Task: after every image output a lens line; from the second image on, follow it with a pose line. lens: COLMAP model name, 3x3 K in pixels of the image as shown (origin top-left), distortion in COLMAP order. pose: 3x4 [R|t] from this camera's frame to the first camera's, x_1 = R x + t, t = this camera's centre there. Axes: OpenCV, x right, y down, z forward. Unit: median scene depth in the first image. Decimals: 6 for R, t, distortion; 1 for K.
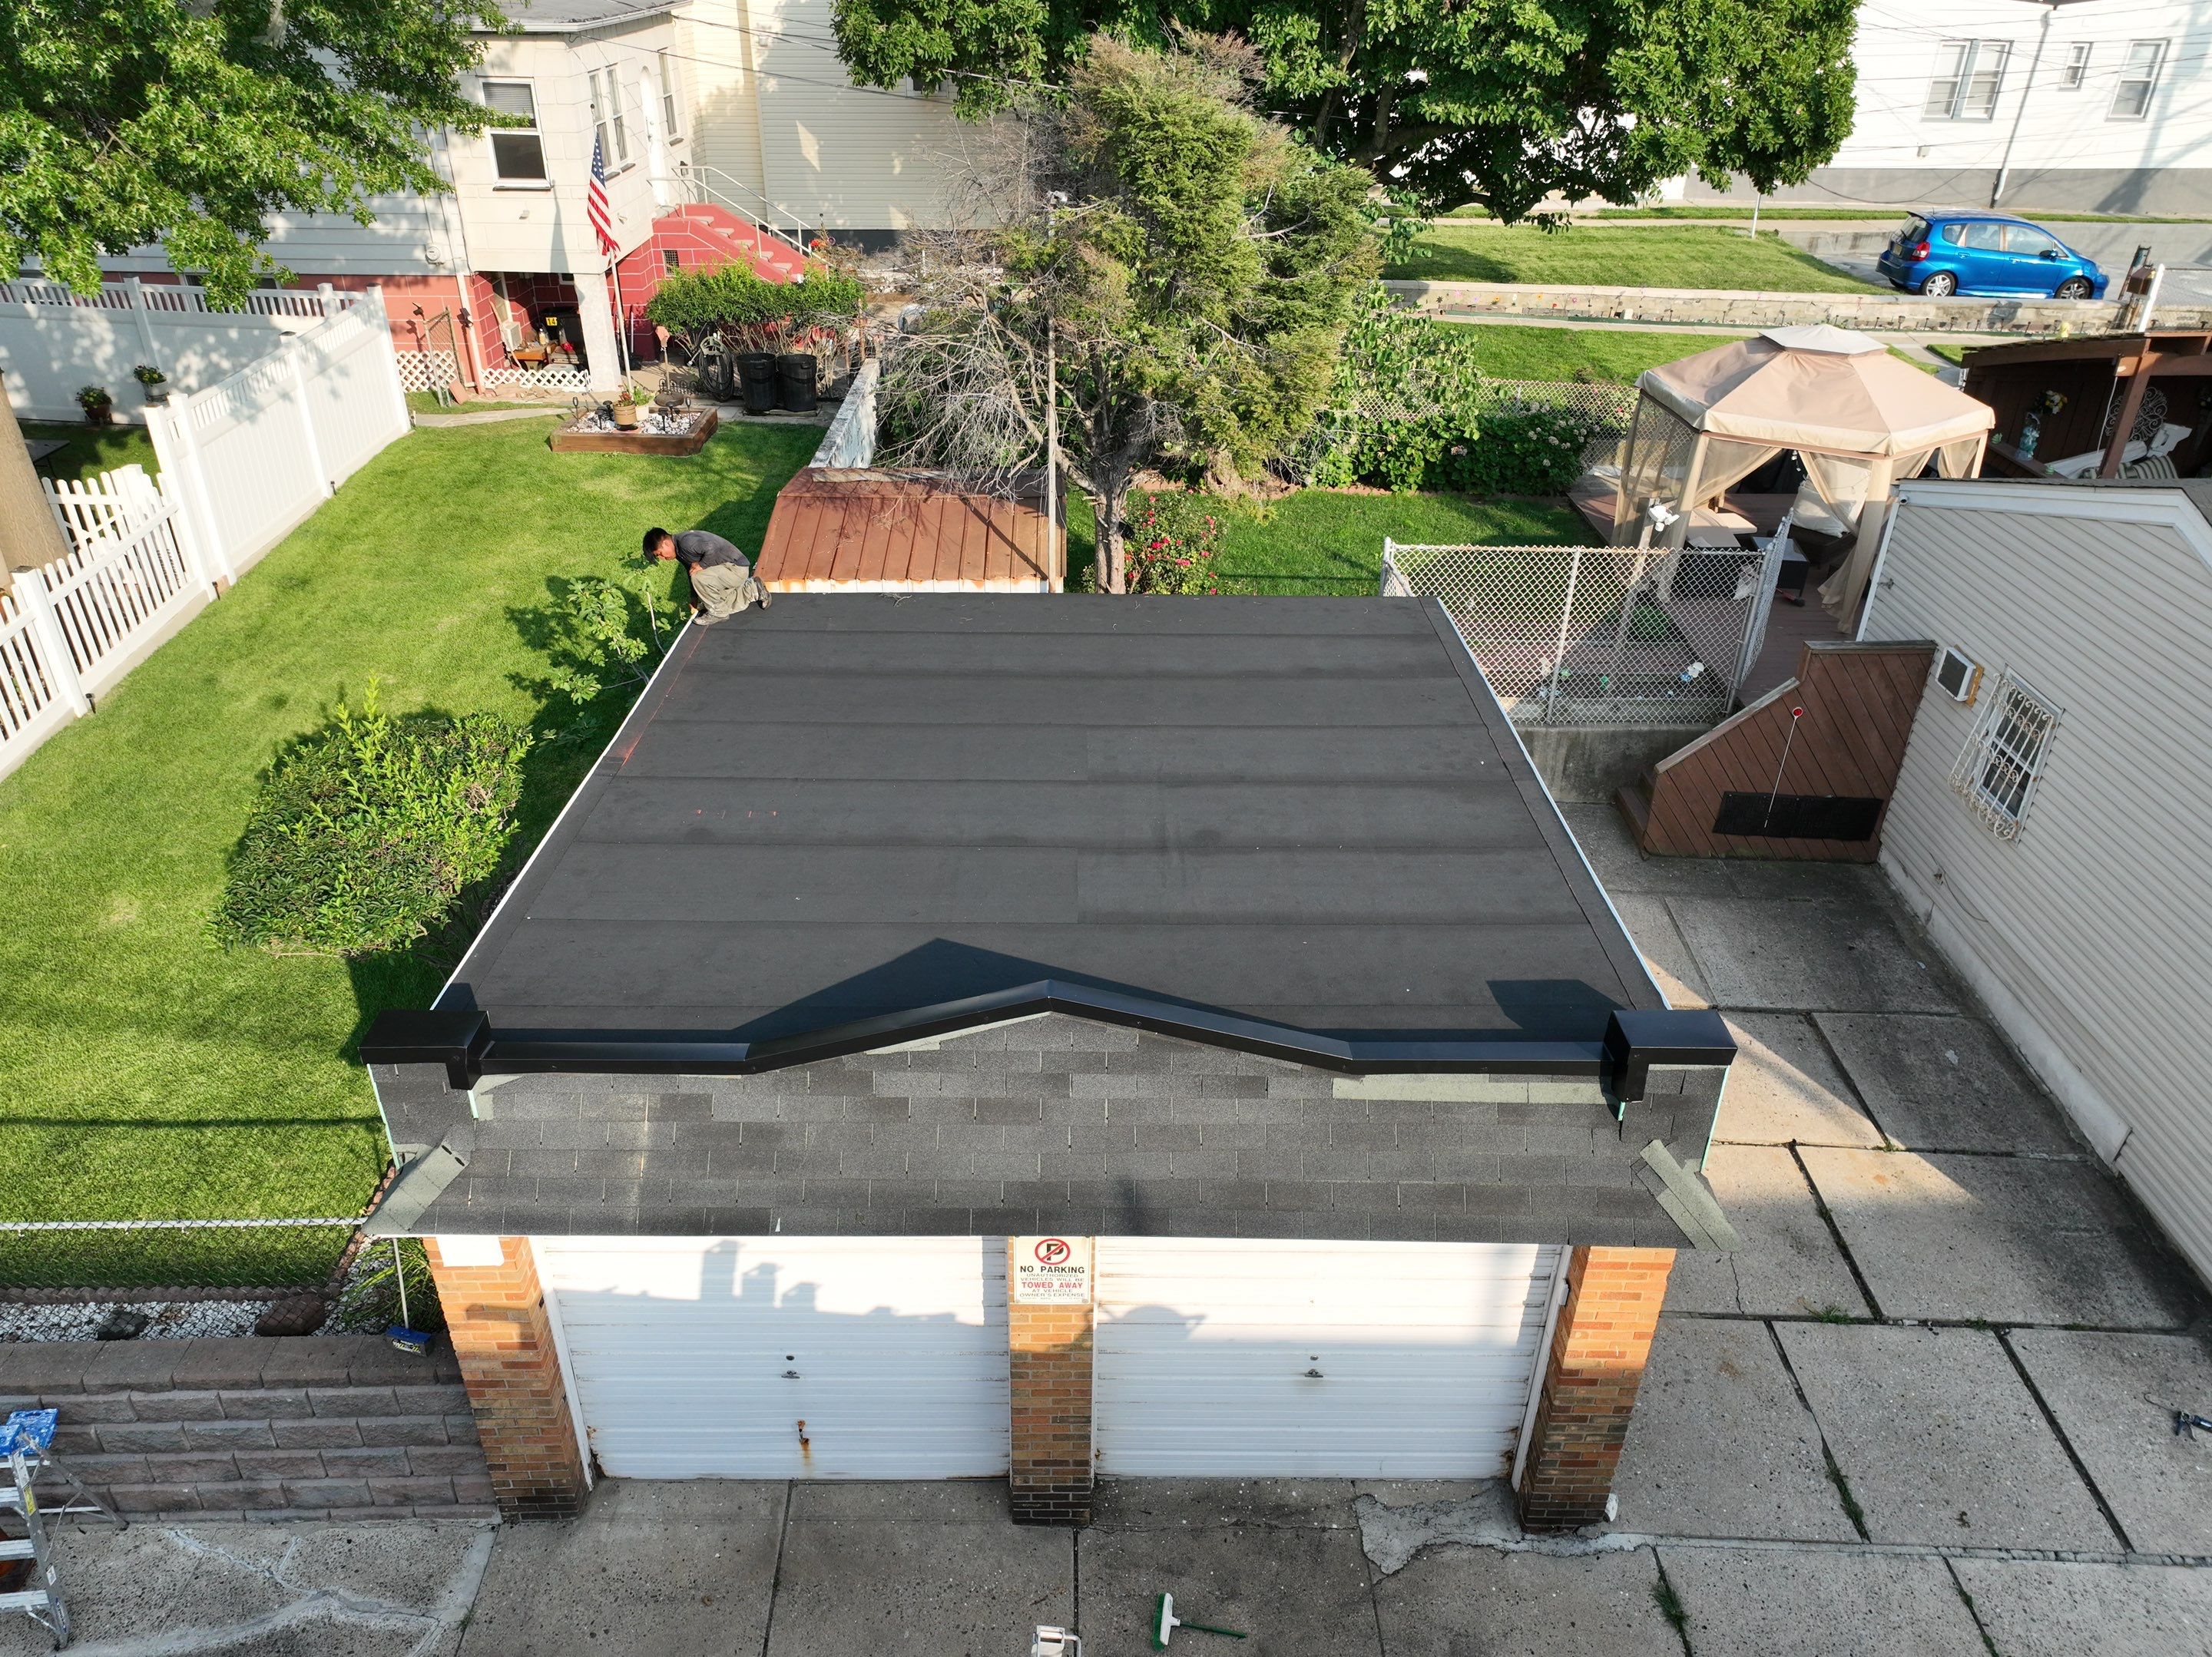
lens RADIAL K [[1558.4, 0, 1102.1], [0, 1558.4, 830.3], [0, 0, 1]] dist [0.002481, 0.010182]
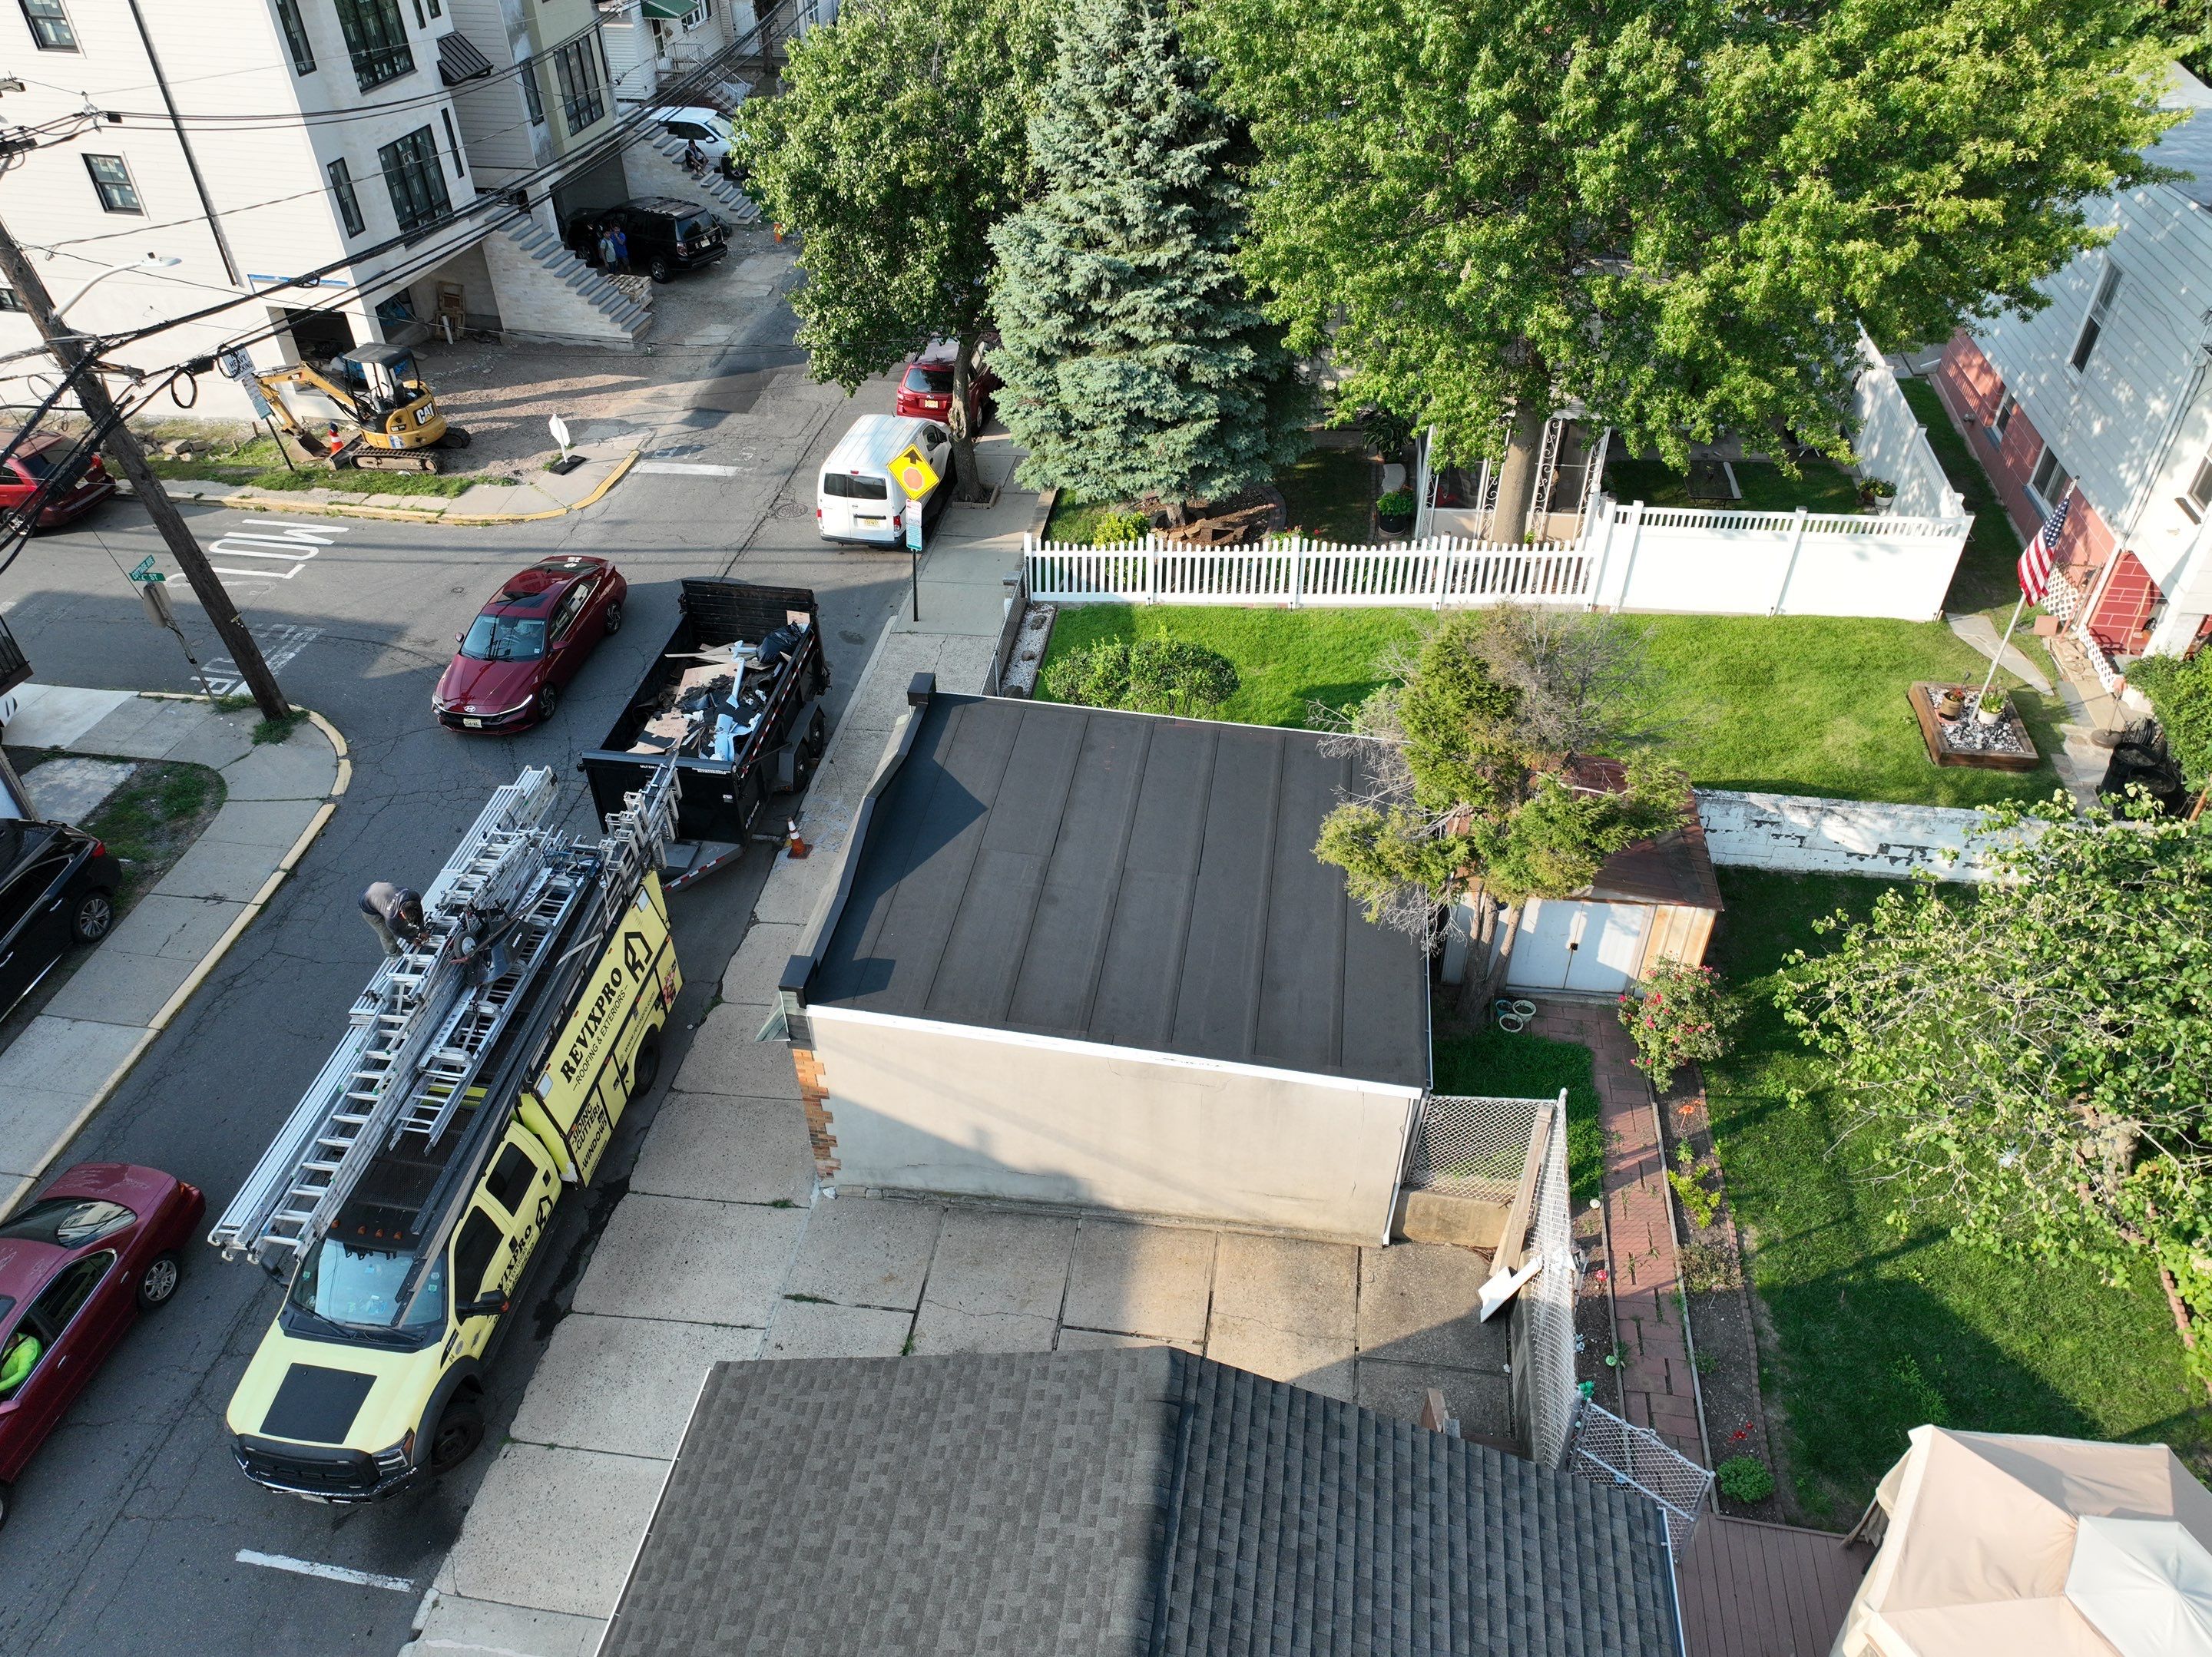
lens RADIAL K [[1558.4, 0, 1102.1], [0, 1558.4, 830.3], [0, 0, 1]] dist [0.002481, 0.010182]
pose [[-0.153178, 0.615936, -0.772761, 0.949595], [-0.484384, 0.634805, 0.601993, -0.789829], [0.861341, 0.466525, 0.201112, 0.394357]]
